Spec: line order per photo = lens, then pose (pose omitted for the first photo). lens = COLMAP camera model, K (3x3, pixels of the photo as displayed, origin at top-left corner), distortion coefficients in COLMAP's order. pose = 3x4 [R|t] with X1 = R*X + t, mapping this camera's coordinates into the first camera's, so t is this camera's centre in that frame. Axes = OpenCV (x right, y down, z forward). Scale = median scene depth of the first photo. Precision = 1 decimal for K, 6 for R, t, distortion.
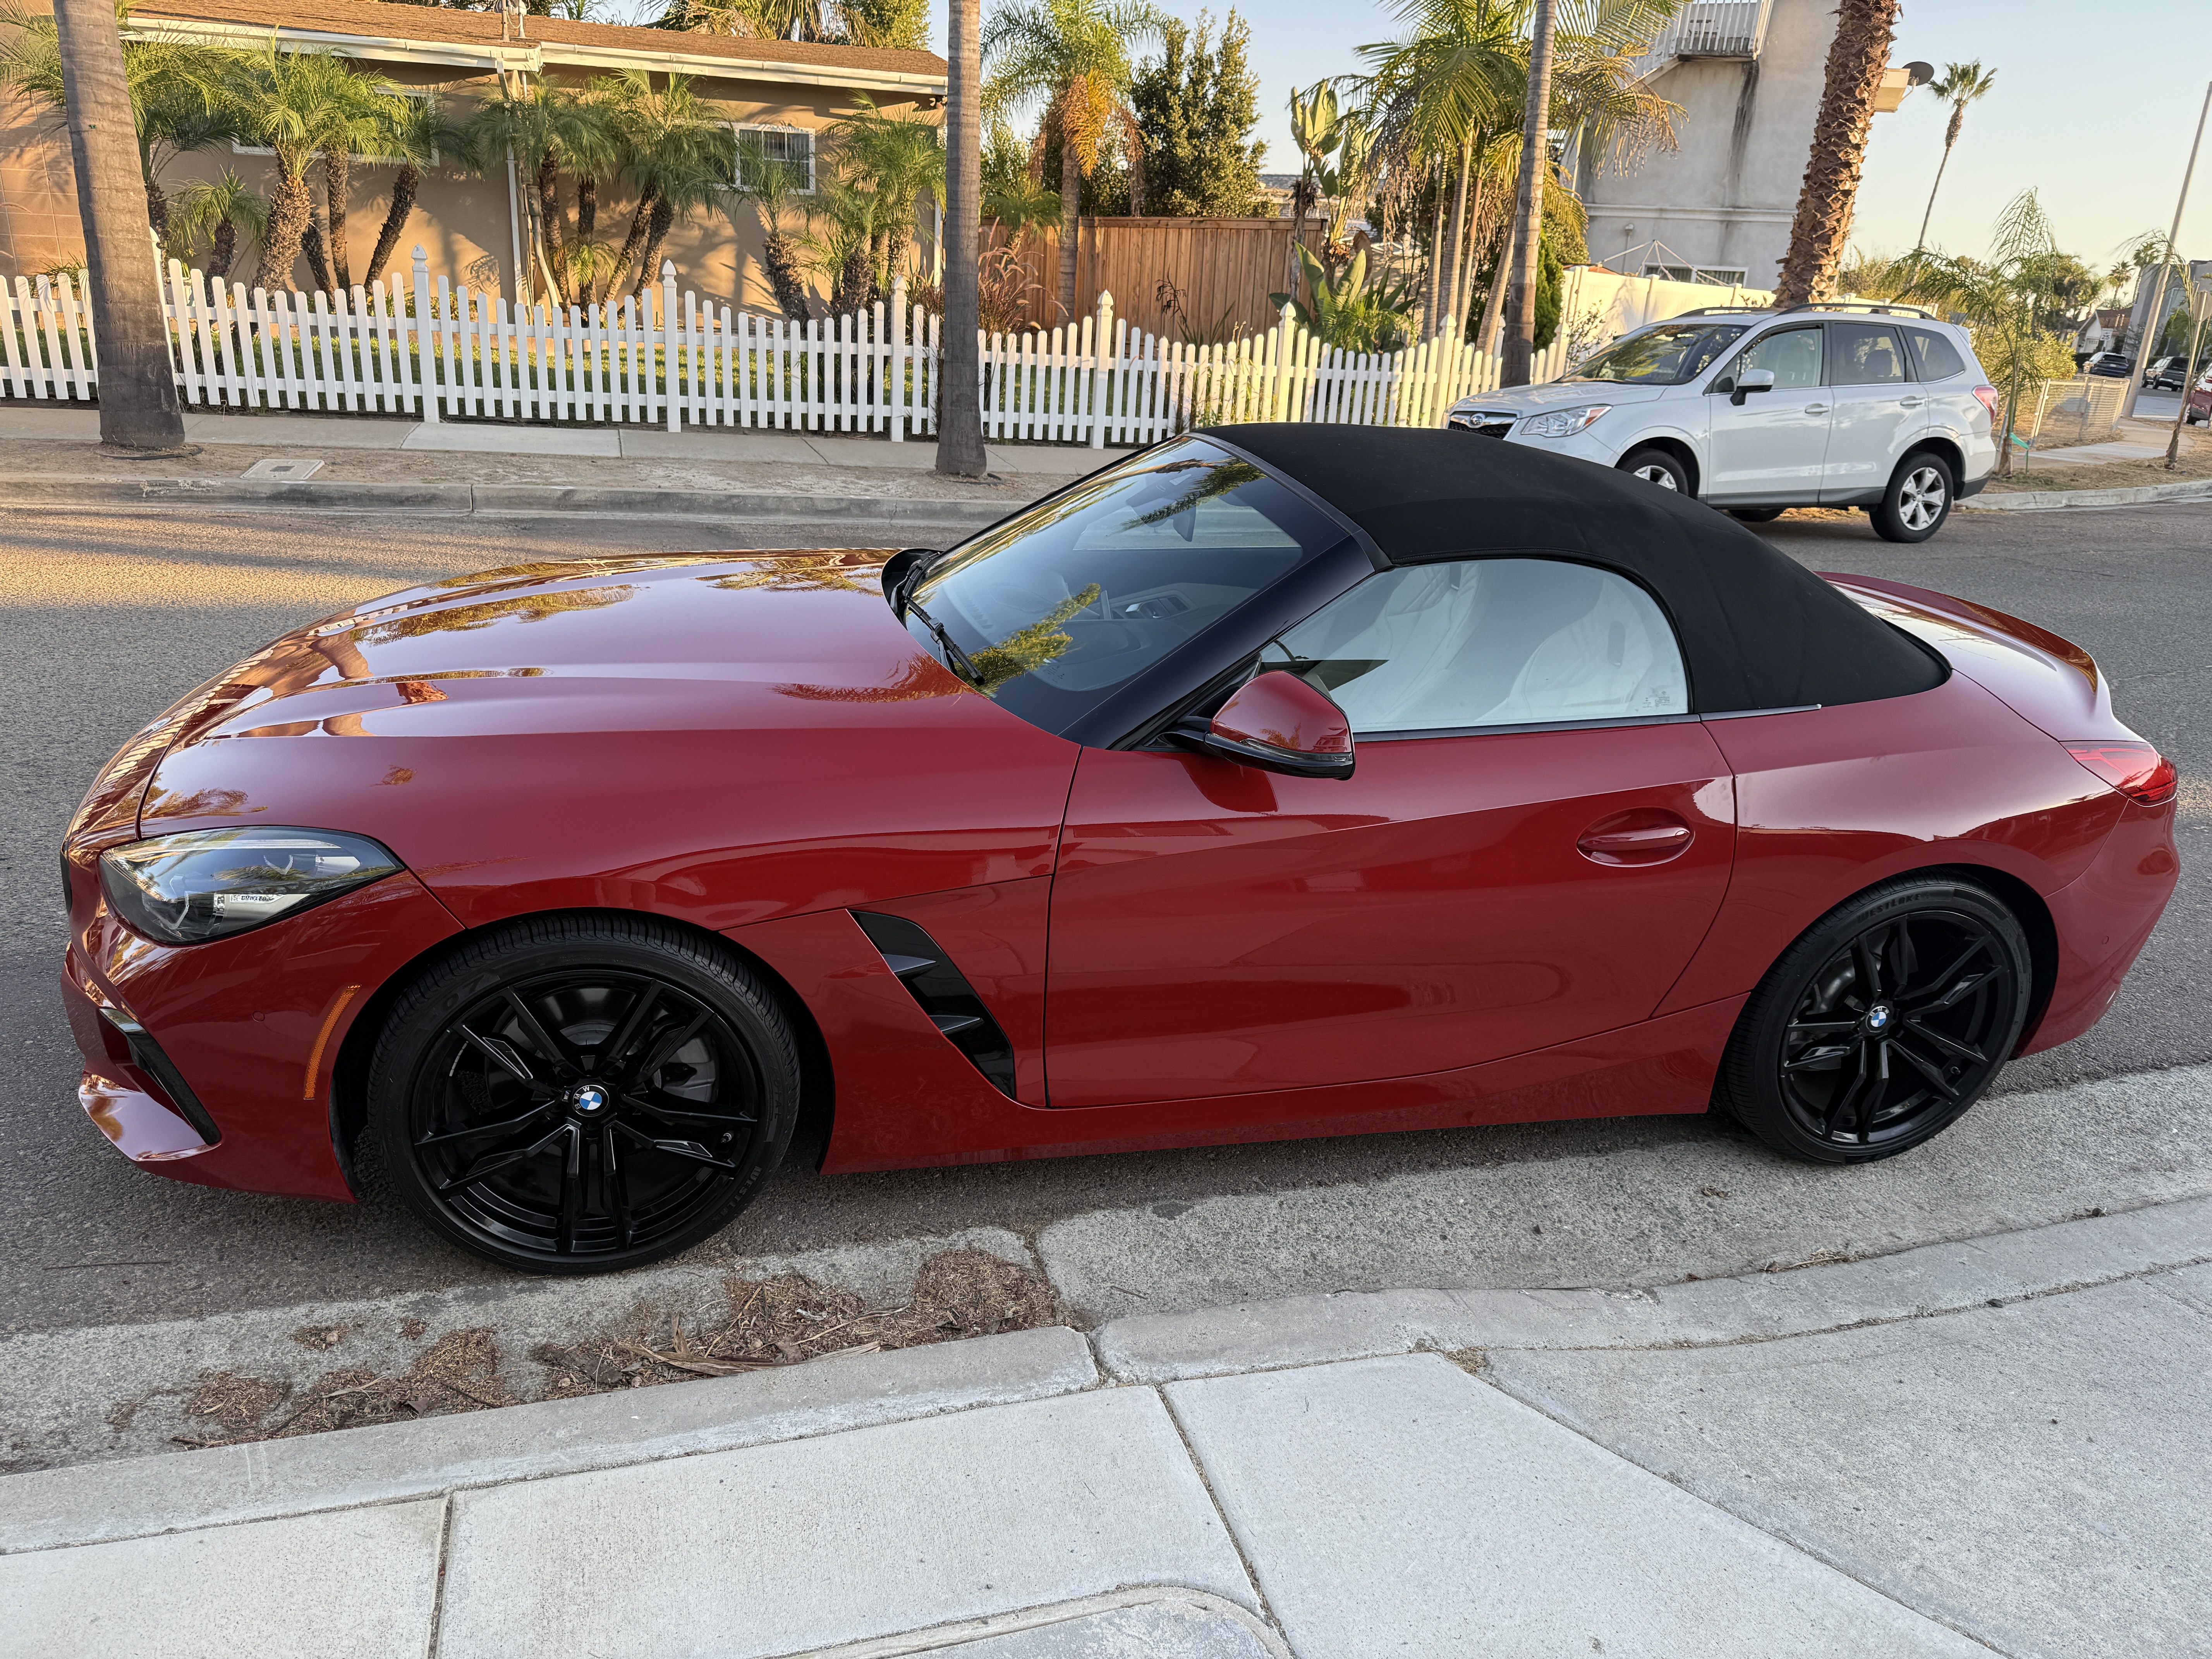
lens RADIAL K [[1569.2, 0, 1112.4], [0, 1569.2, 851.0], [0, 0, 1]] dist [0.026873, -0.041186]
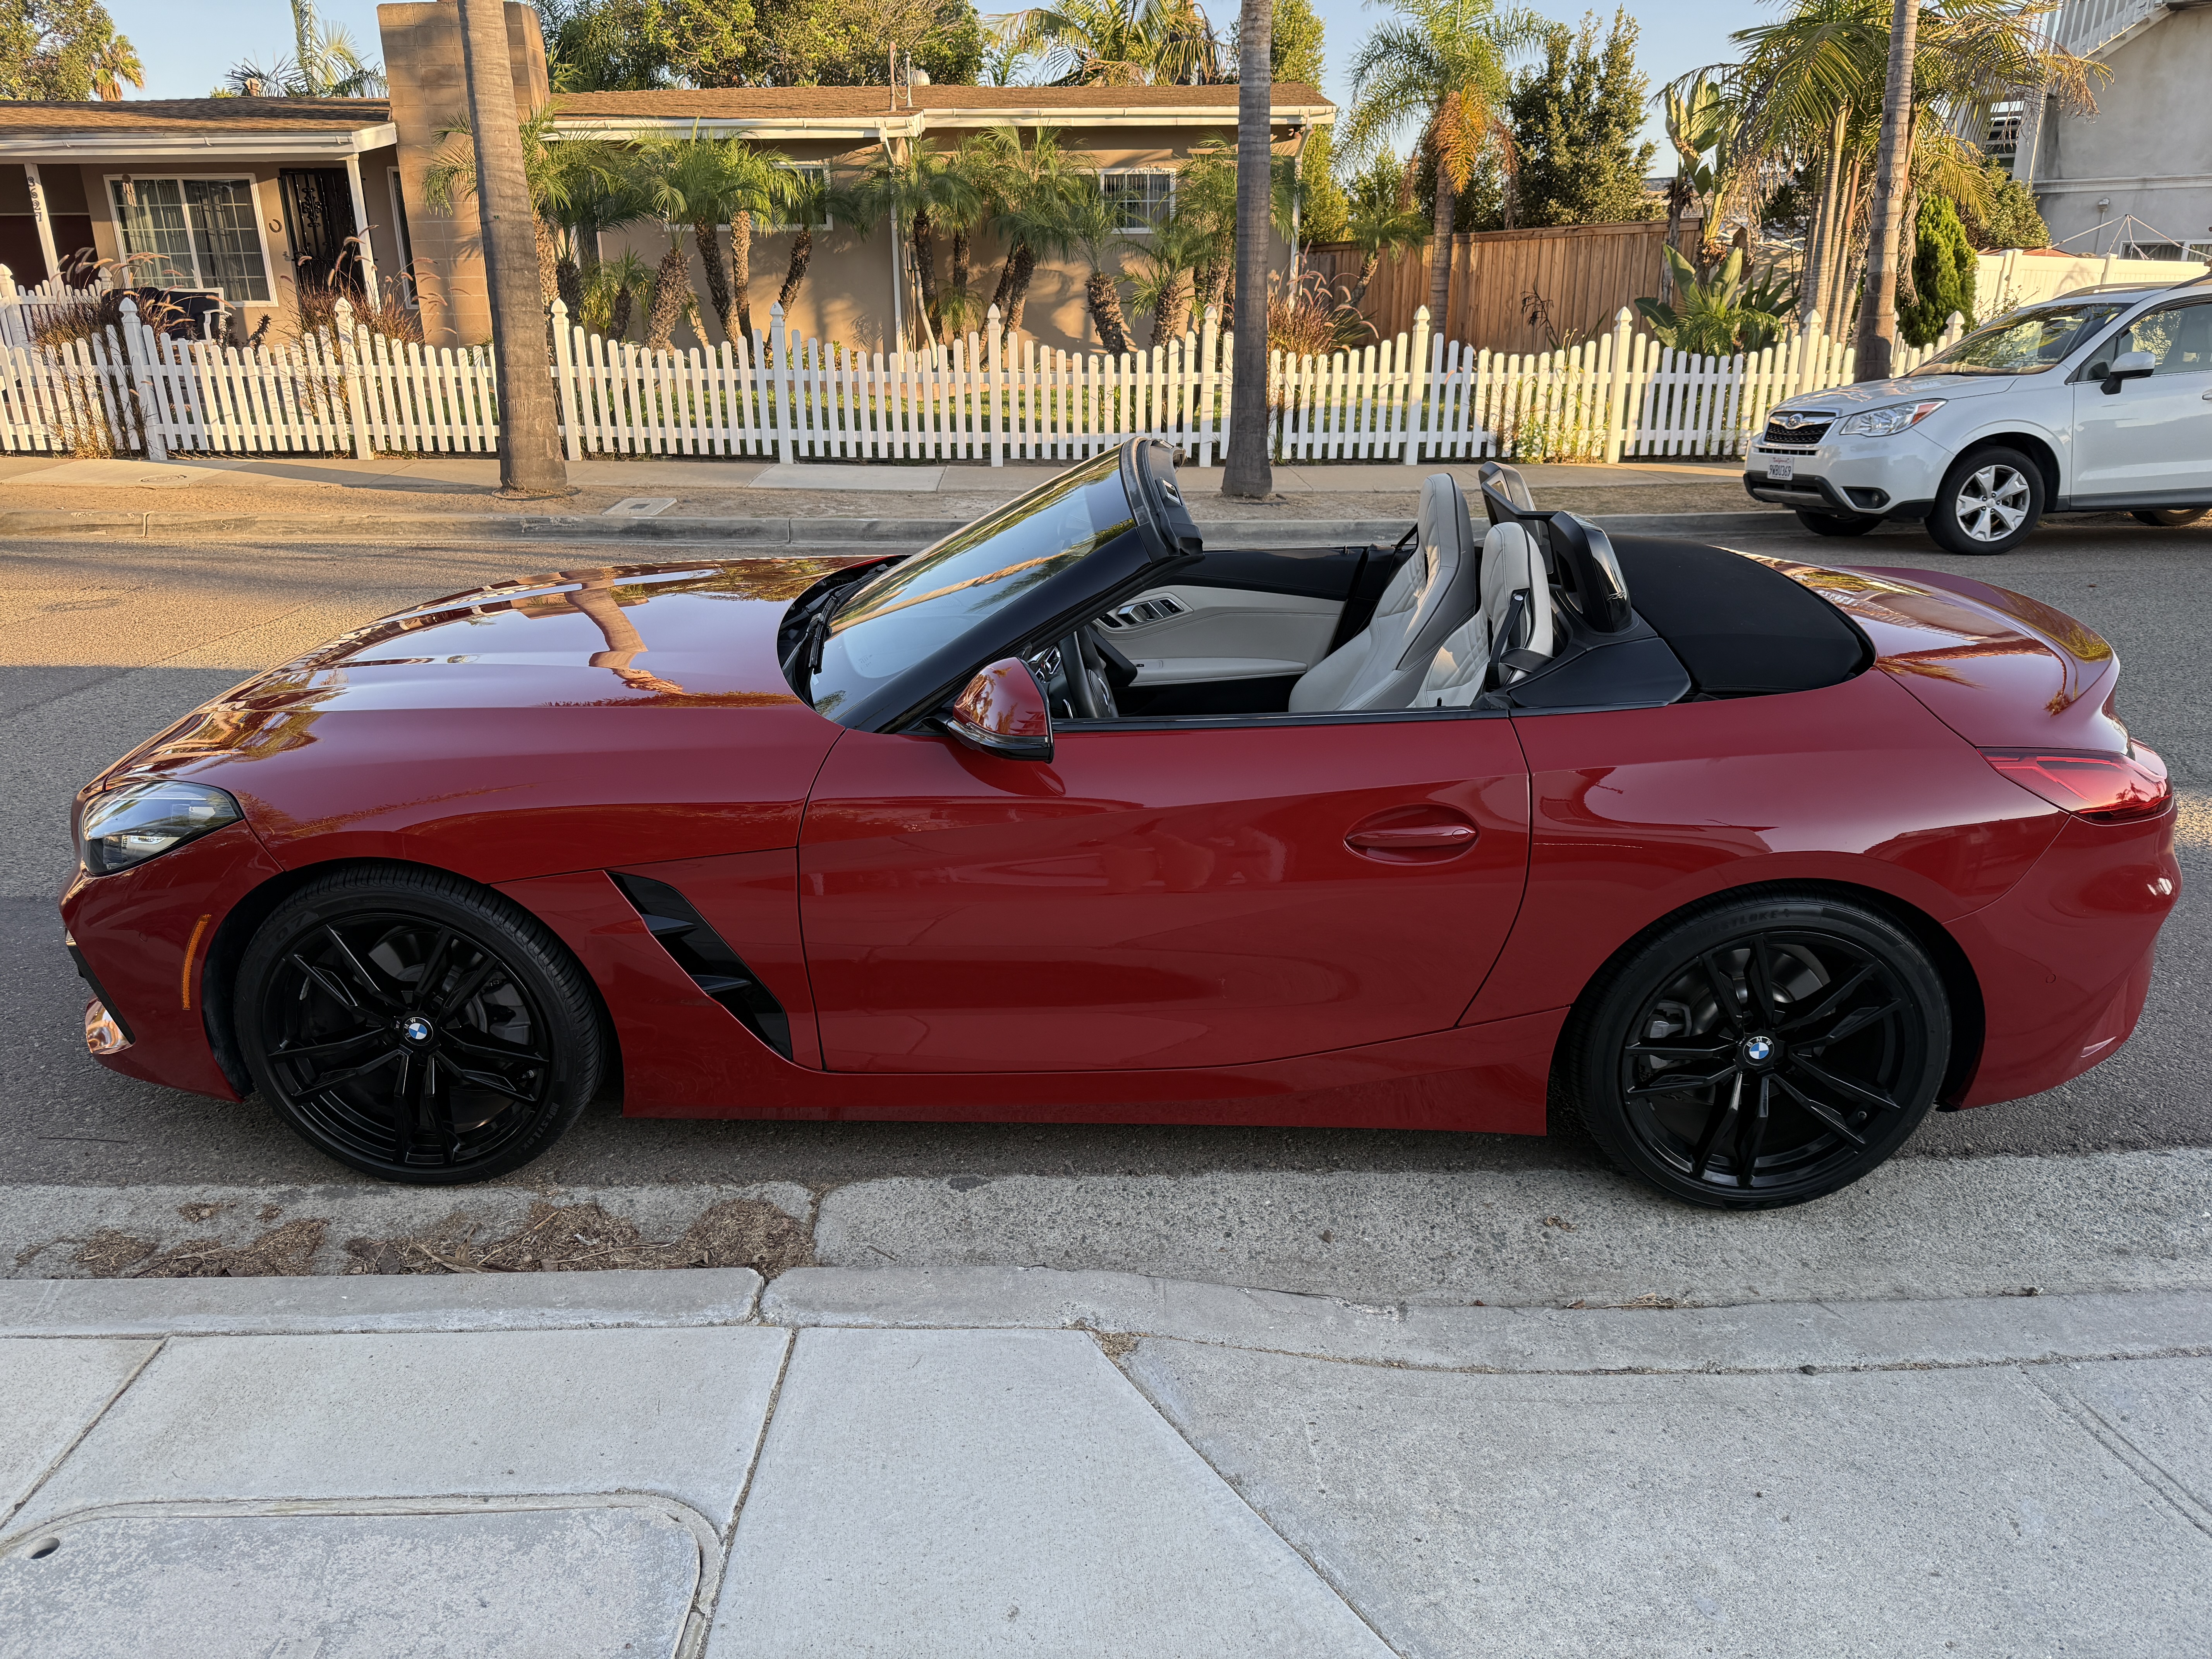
lens RADIAL K [[1569.2, 0, 1112.0], [0, 1569.2, 850.8], [0, 0, 1]] dist [0.026873, -0.041186]
pose [[0.961792, 0.033963, -0.271667, 0.234245], [-0.038810, 0.999169, -0.012489, 0.011394], [0.271017, 0.022555, 0.962310, 0.016141]]
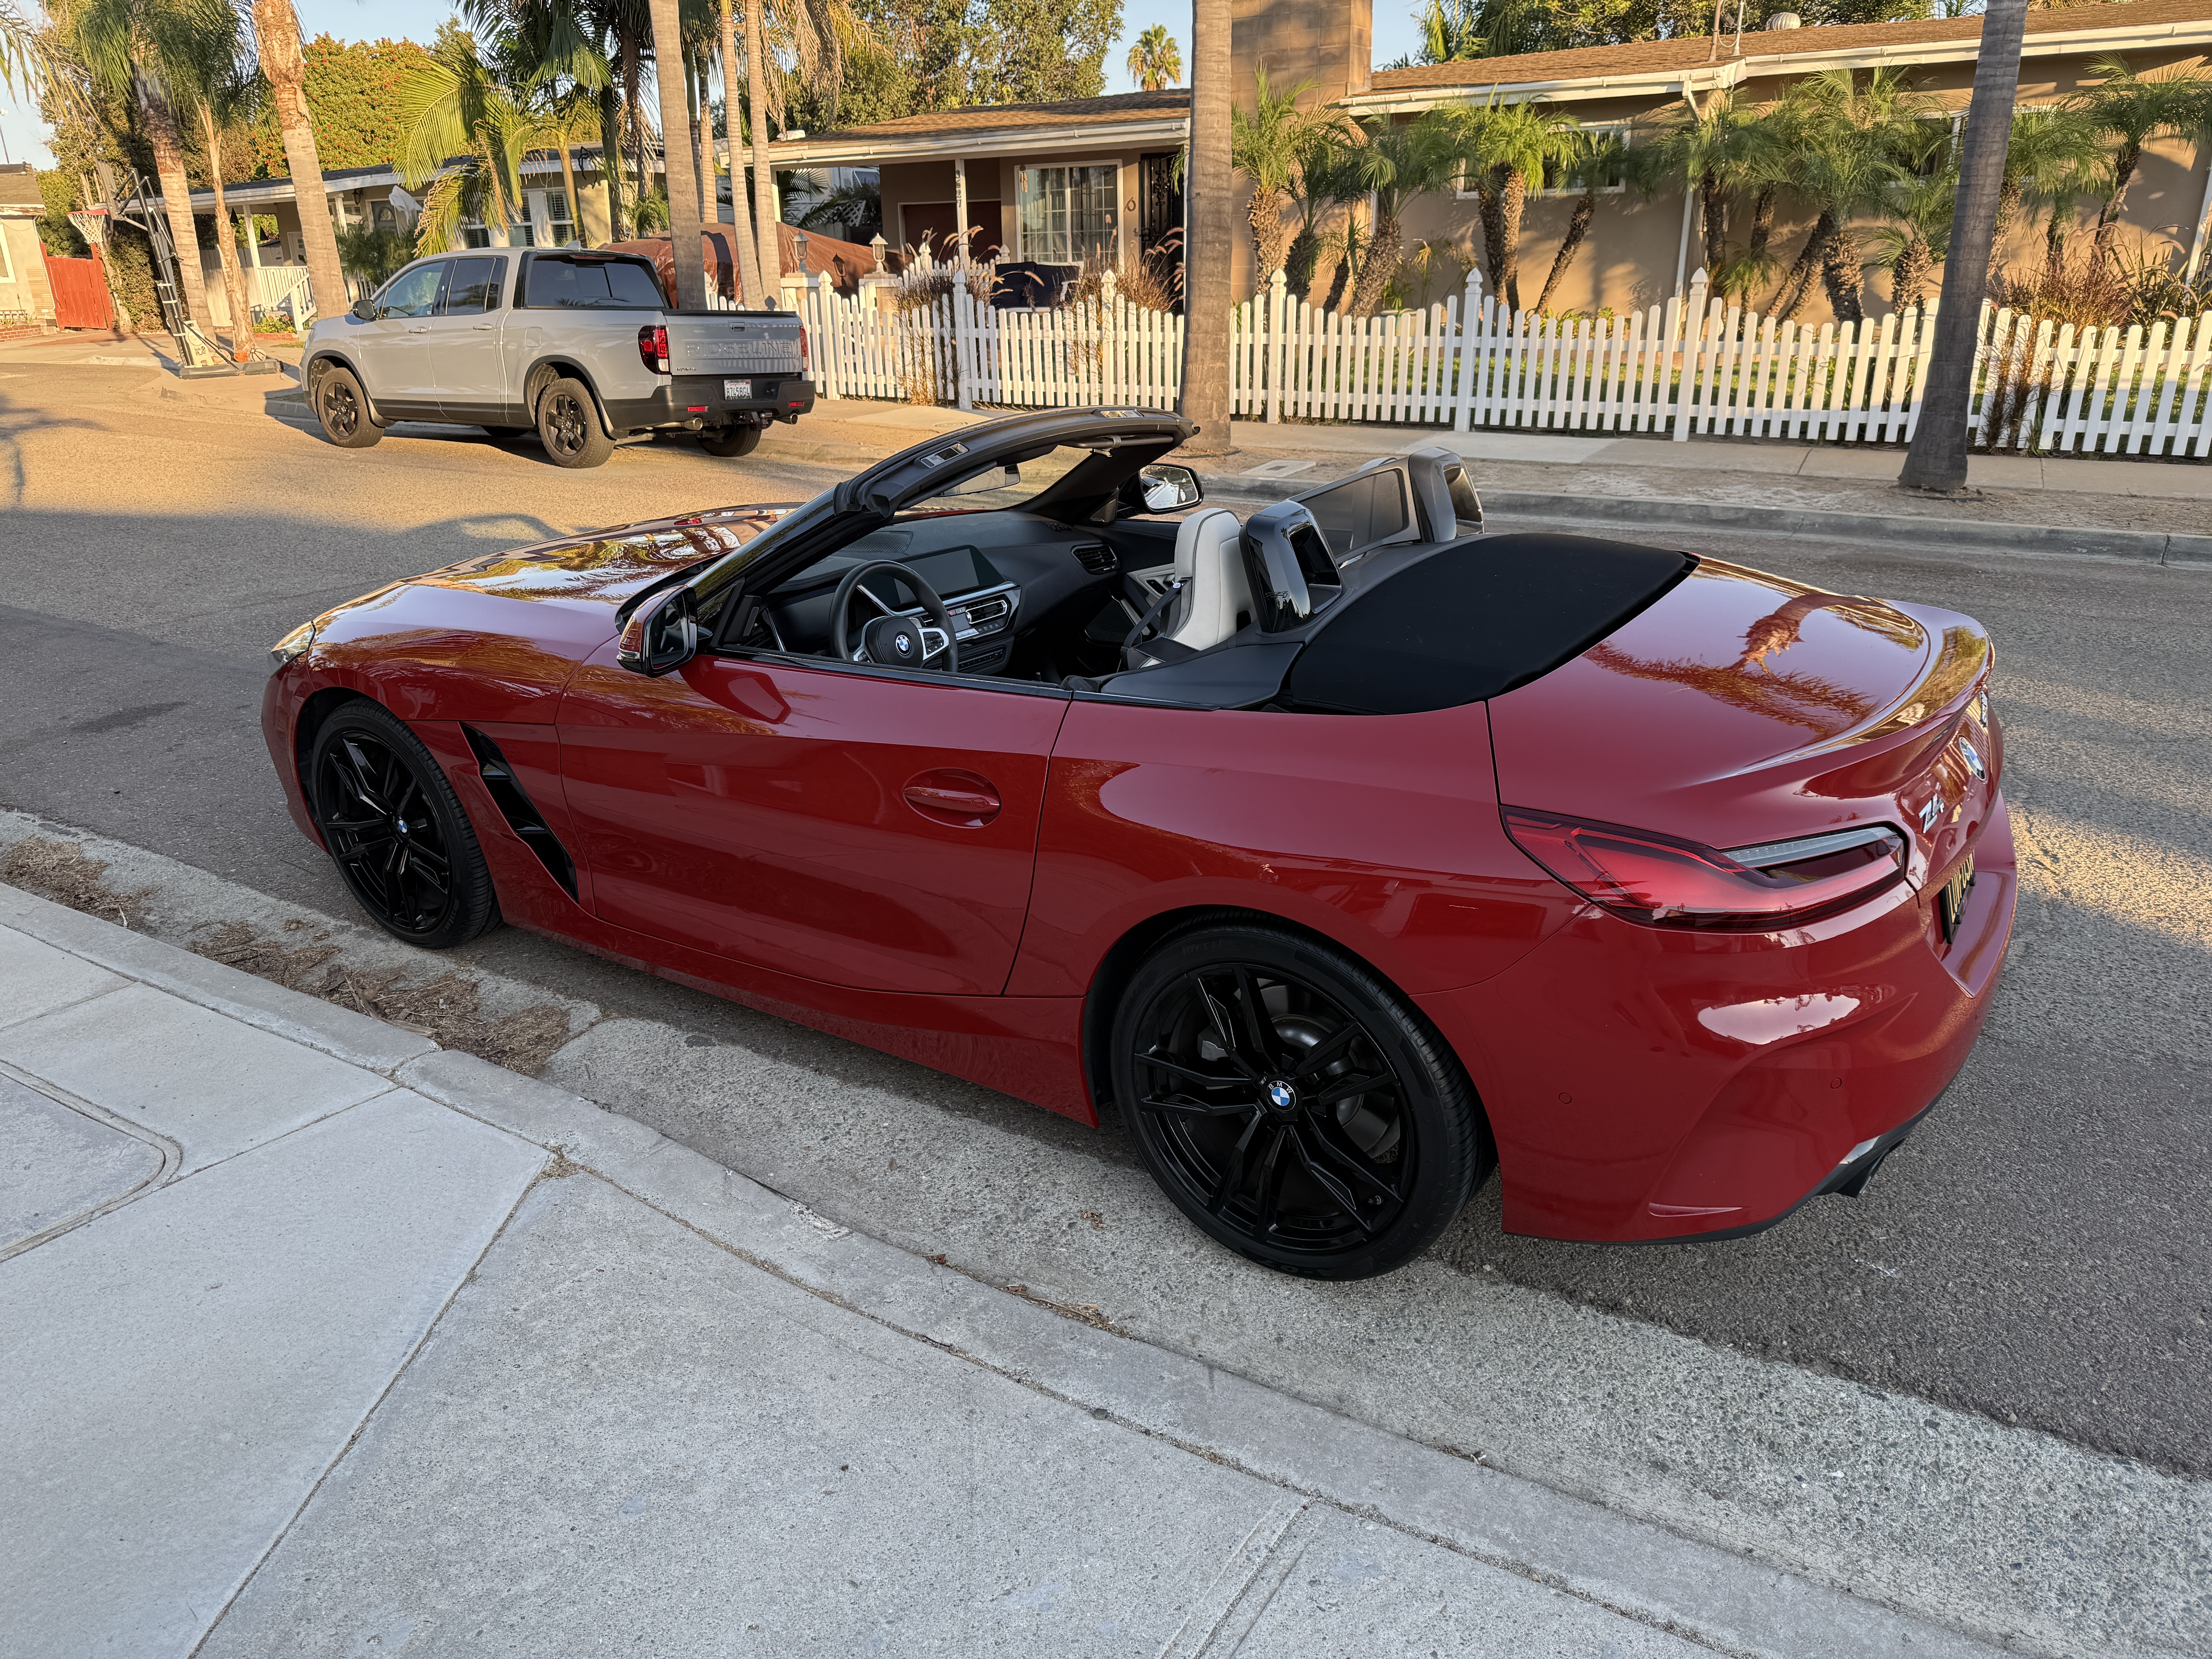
lens RADIAL K [[1569.2, 0, 1103.8], [0, 1569.2, 853.1], [0, 0, 1]] dist [0.026873, -0.041186]
pose [[0.658188, 0.197820, -0.726399, 0.628548], [-0.208338, 0.975040, 0.076757, -0.038286], [0.723453, 0.100816, 0.682973, 0.228720]]
